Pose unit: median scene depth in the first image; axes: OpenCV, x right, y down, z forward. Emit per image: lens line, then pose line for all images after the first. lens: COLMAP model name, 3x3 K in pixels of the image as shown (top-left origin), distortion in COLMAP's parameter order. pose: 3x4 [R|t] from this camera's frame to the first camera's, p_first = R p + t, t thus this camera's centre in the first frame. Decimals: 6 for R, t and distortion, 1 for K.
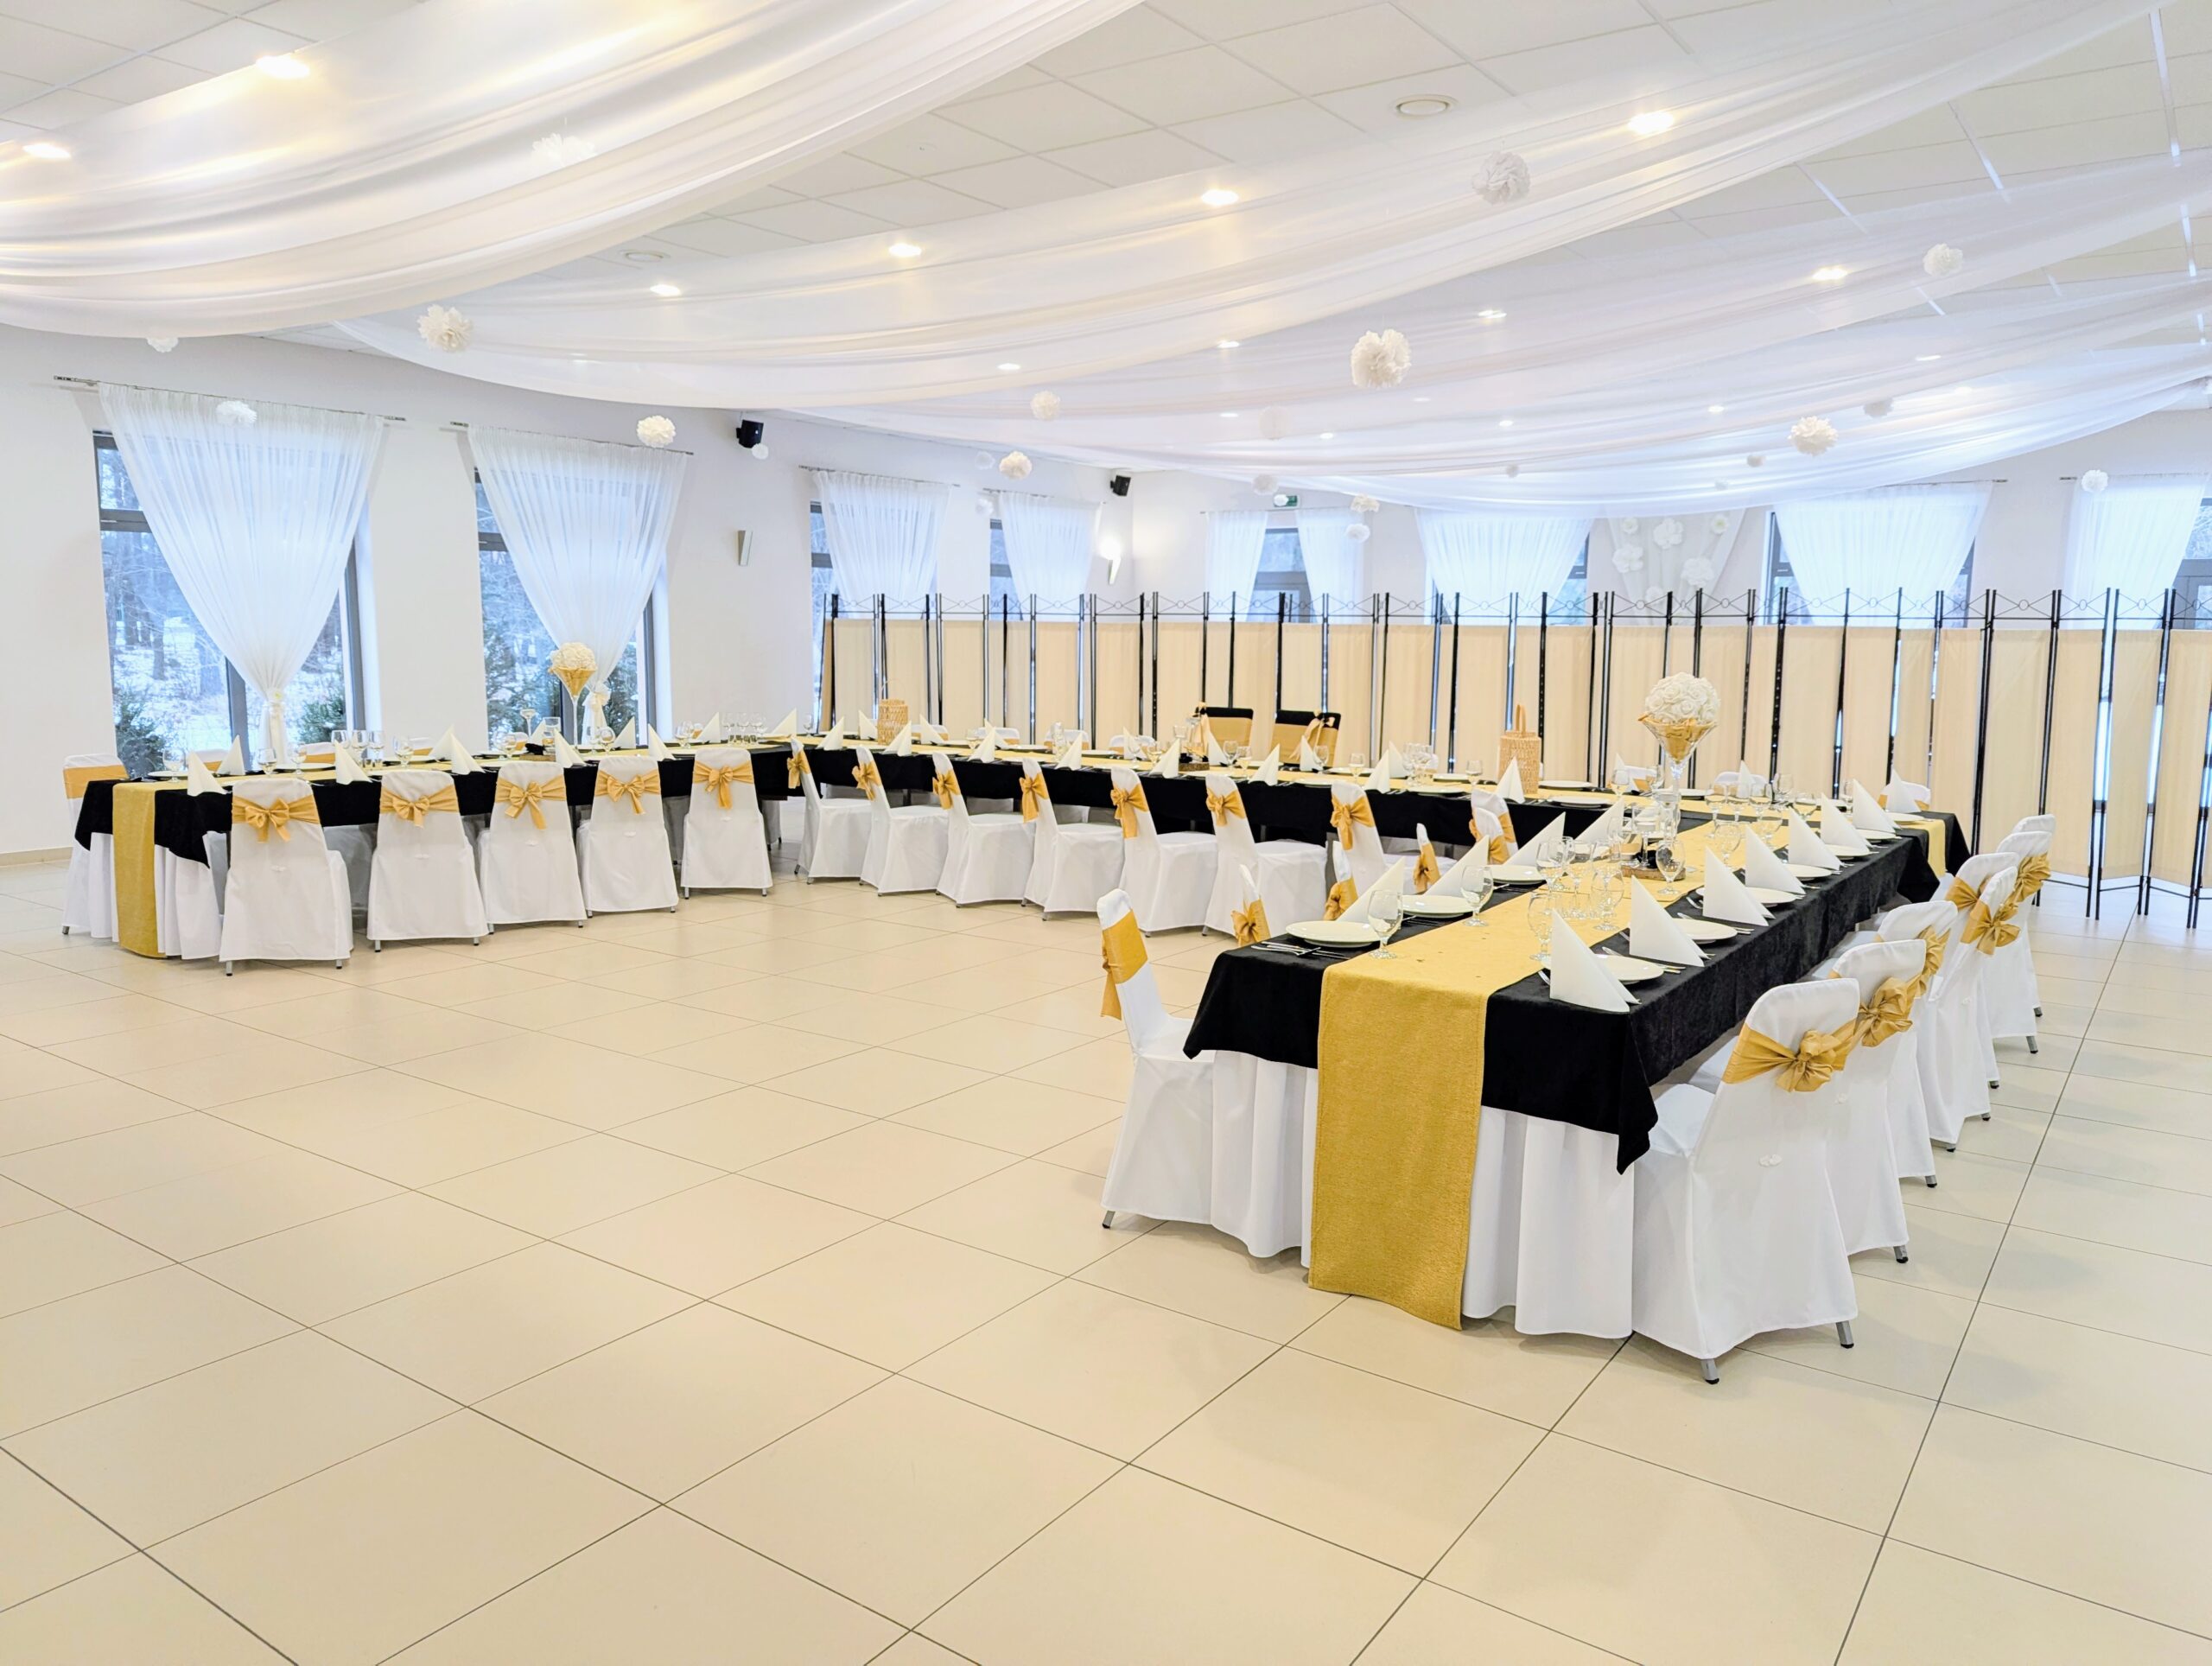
lens RADIAL K [[1575.5, 0, 1109.9], [0, 1575.5, 820.7], [0, 0, 1]] dist [0.020562, -0.027029]
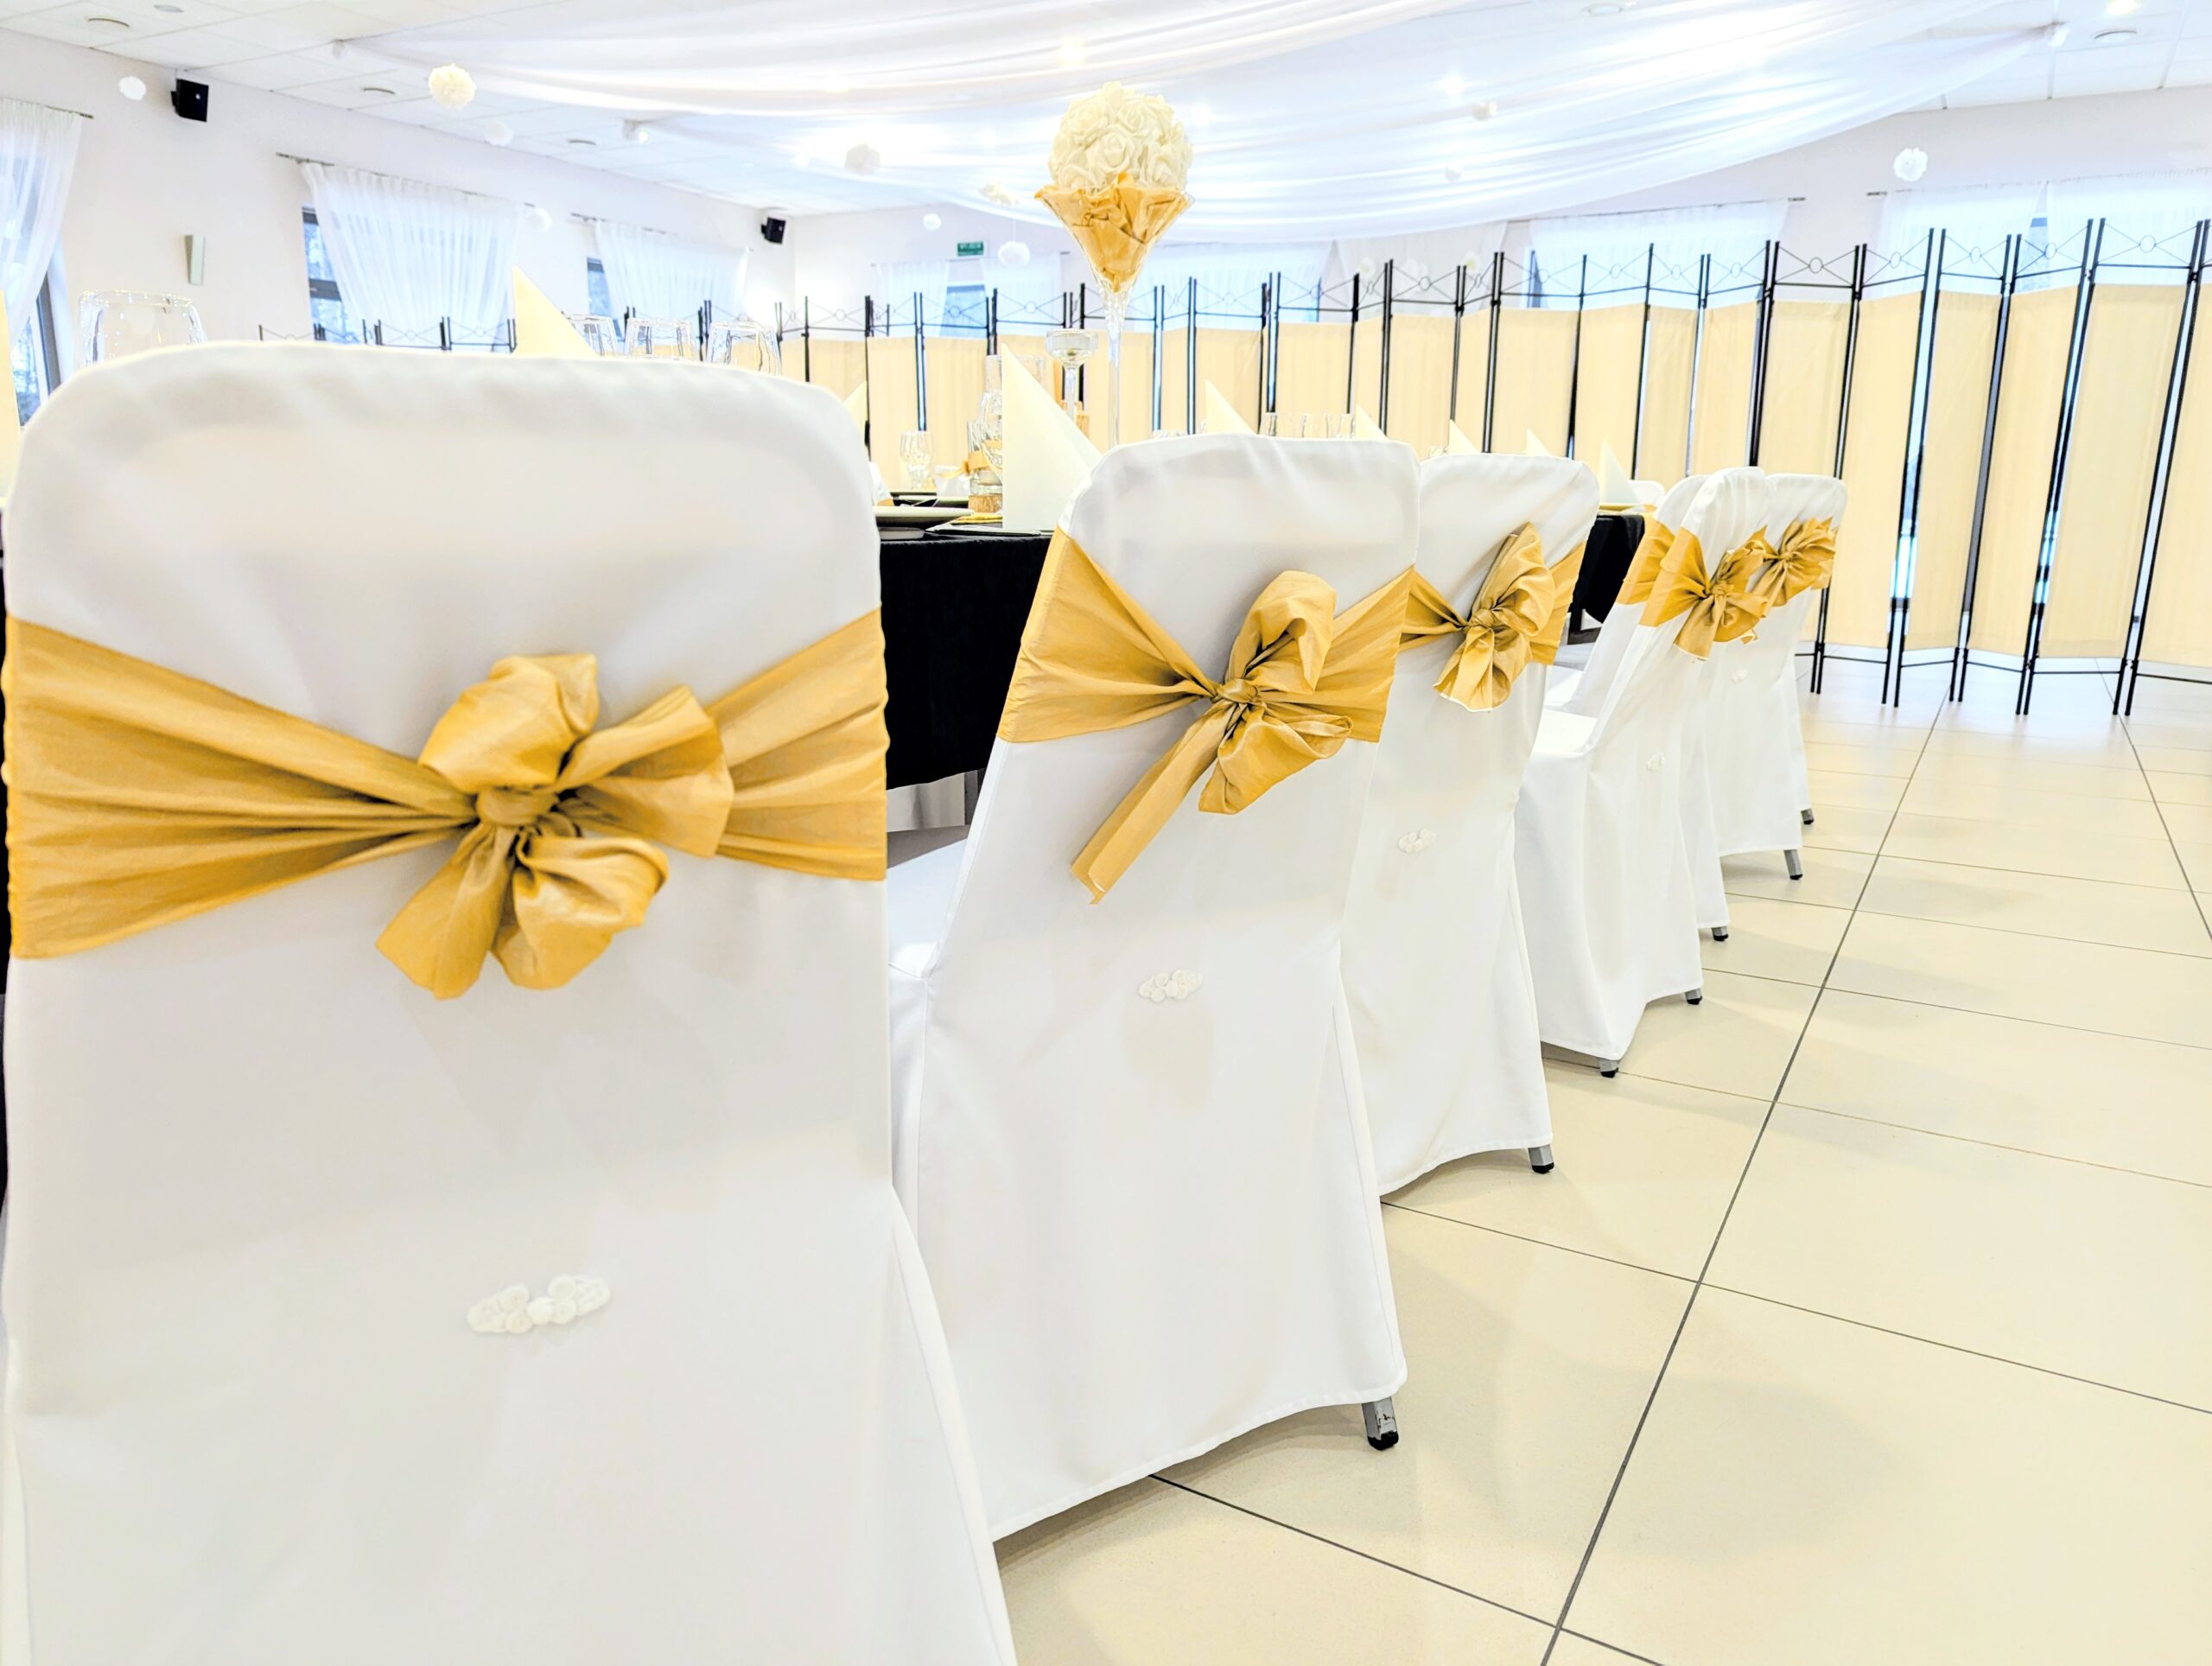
lens RADIAL K [[1575.5, 0, 1100.9], [0, 1575.5, 836.6], [0, 0, 1]] dist [0.020562, -0.027029]
pose [[0.995020, -0.015112, 0.098523, 0.188196], [0.006094, 0.995814, 0.091203, 0.052766], [-0.099488, -0.090149, 0.990947, 0.311313]]
